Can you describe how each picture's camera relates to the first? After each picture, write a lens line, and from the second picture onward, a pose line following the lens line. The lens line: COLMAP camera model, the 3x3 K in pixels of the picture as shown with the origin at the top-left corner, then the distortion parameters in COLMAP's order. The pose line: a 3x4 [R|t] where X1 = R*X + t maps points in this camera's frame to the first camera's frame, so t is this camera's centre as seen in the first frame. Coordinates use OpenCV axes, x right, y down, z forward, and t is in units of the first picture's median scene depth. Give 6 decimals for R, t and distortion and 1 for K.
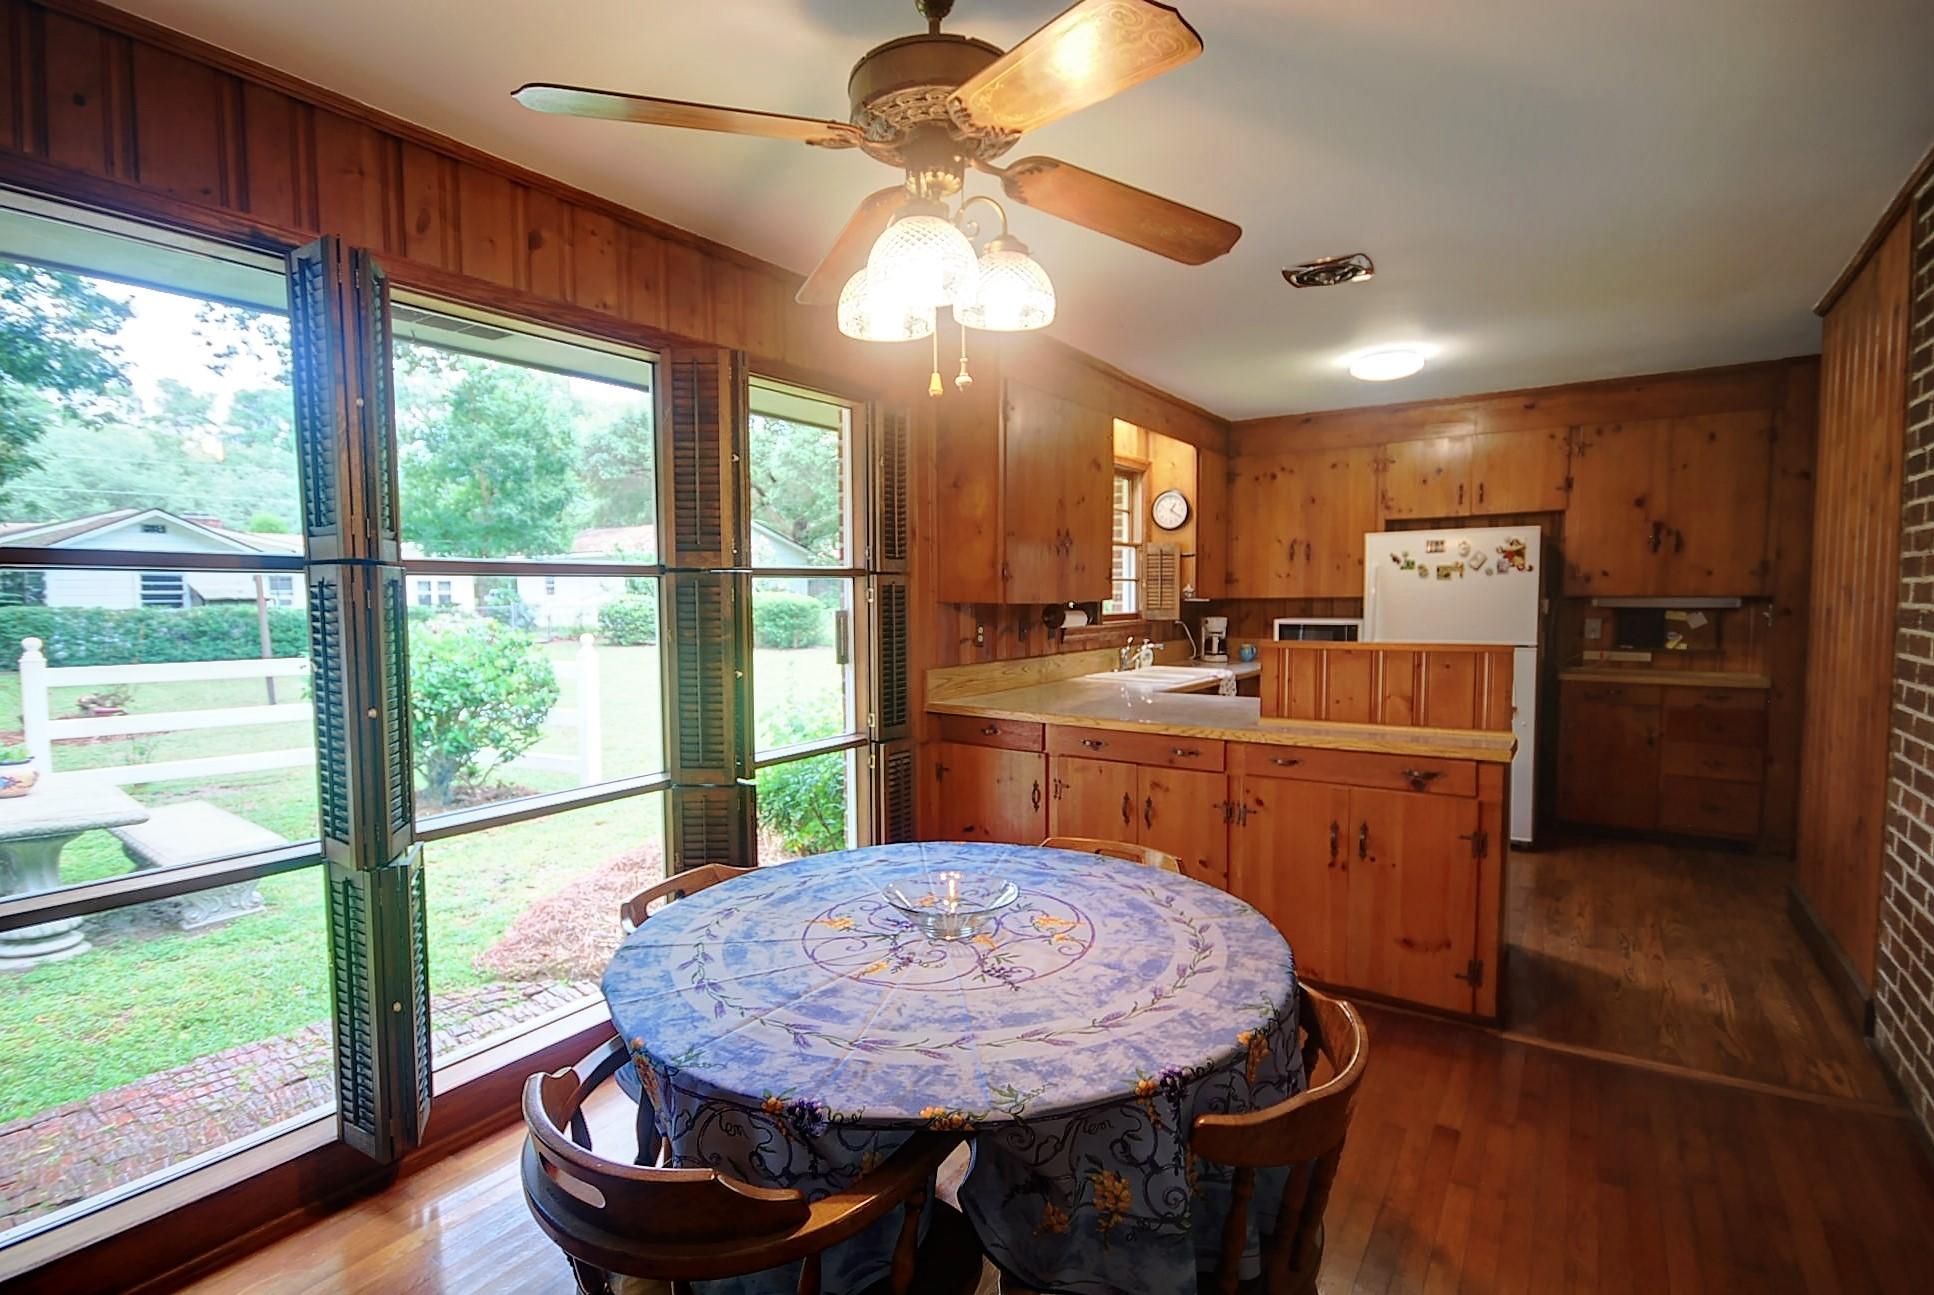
lens RADIAL K [[918.9, 0, 952.1], [0, 918.9, 657.3], [0, 0, 1]] dist [0.002282, 0.000295]
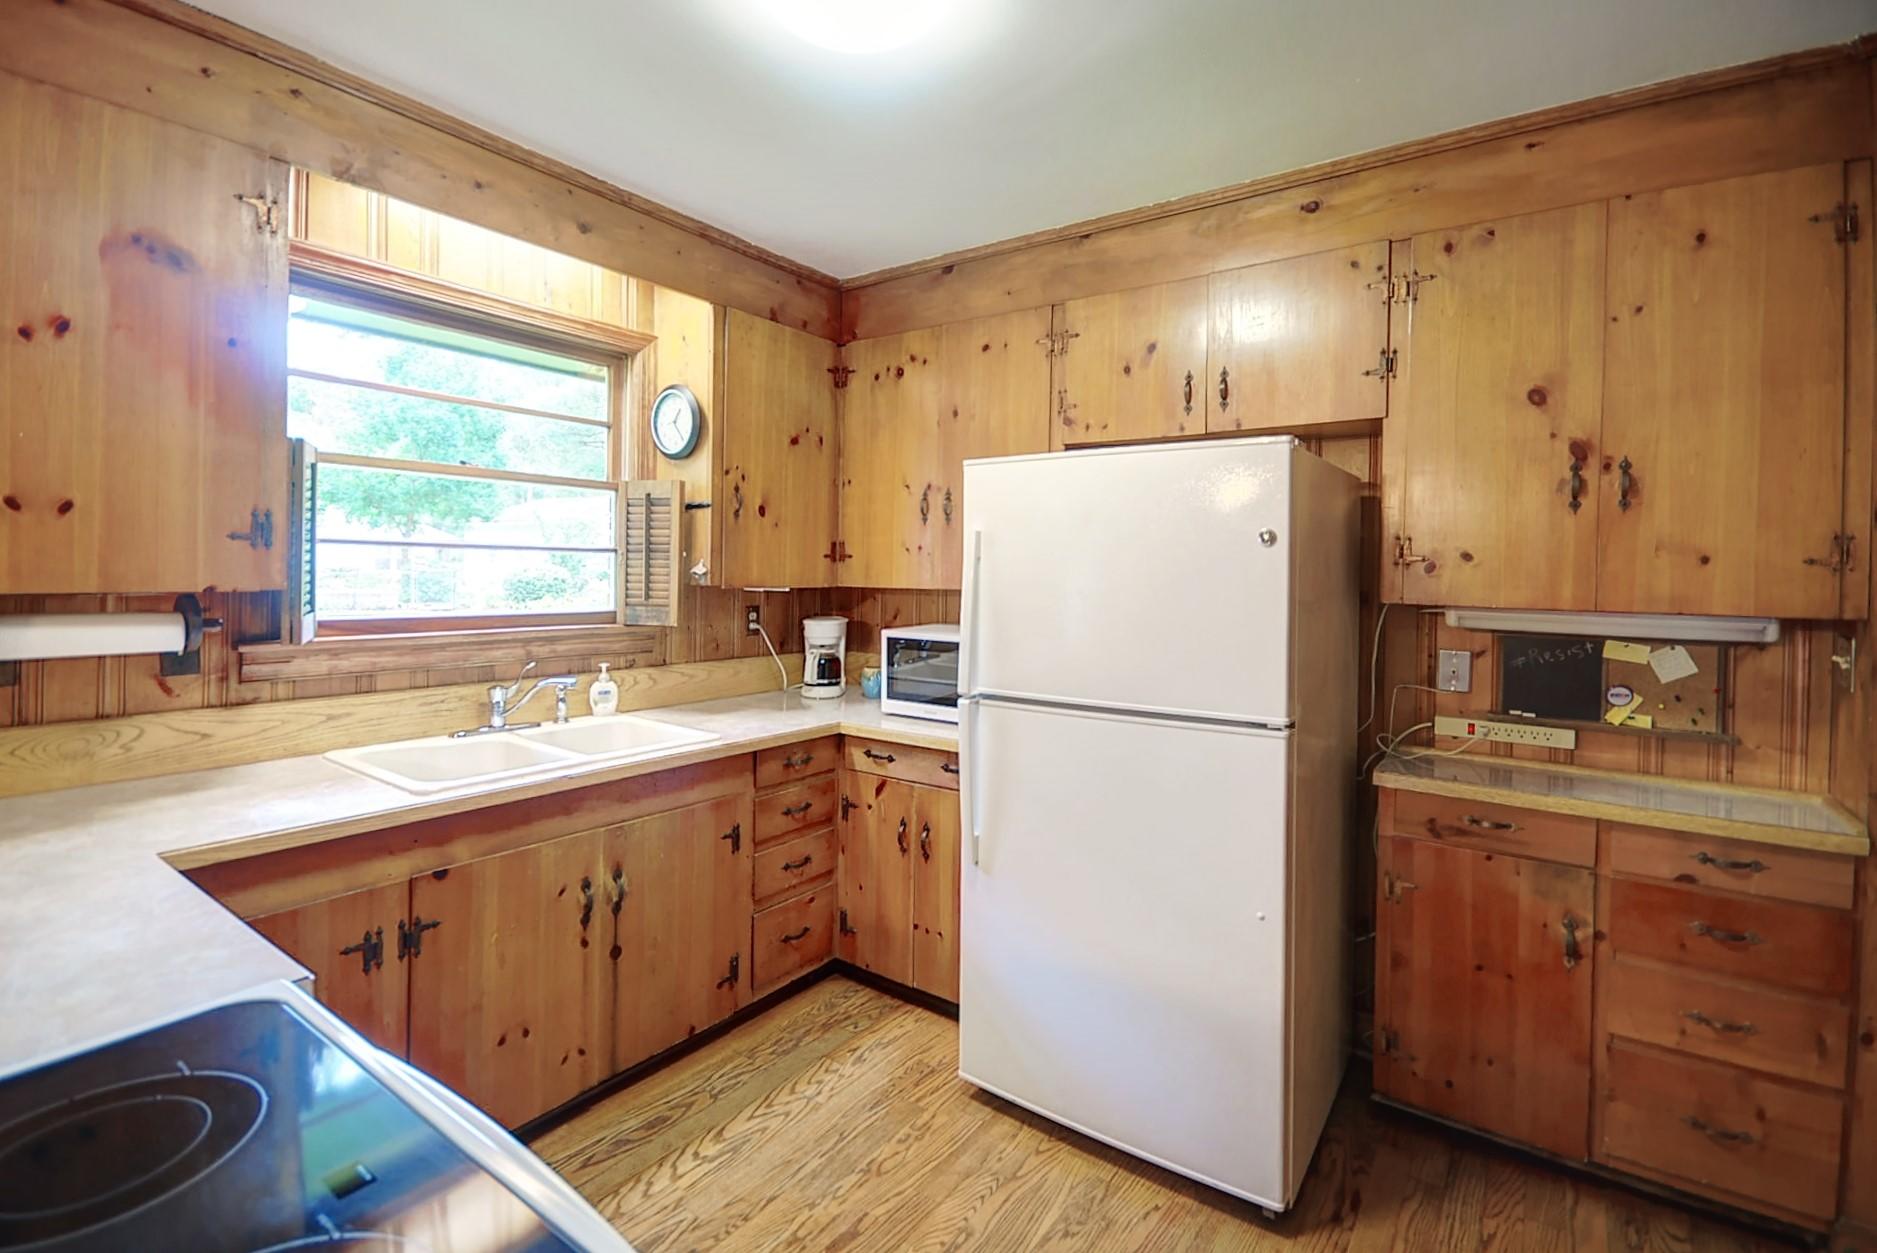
lens RADIAL K [[730.9, 0, 1047.0], [0, 730.9, 577.8], [0, 0, 1]] dist [-0.001240, -0.000030]
pose [[0.999661, 0.025413, -0.005680, 0.496213], [-0.025721, 0.997684, -0.062969, -0.051628], [0.004067, 0.063094, 0.997999, 0.629498]]
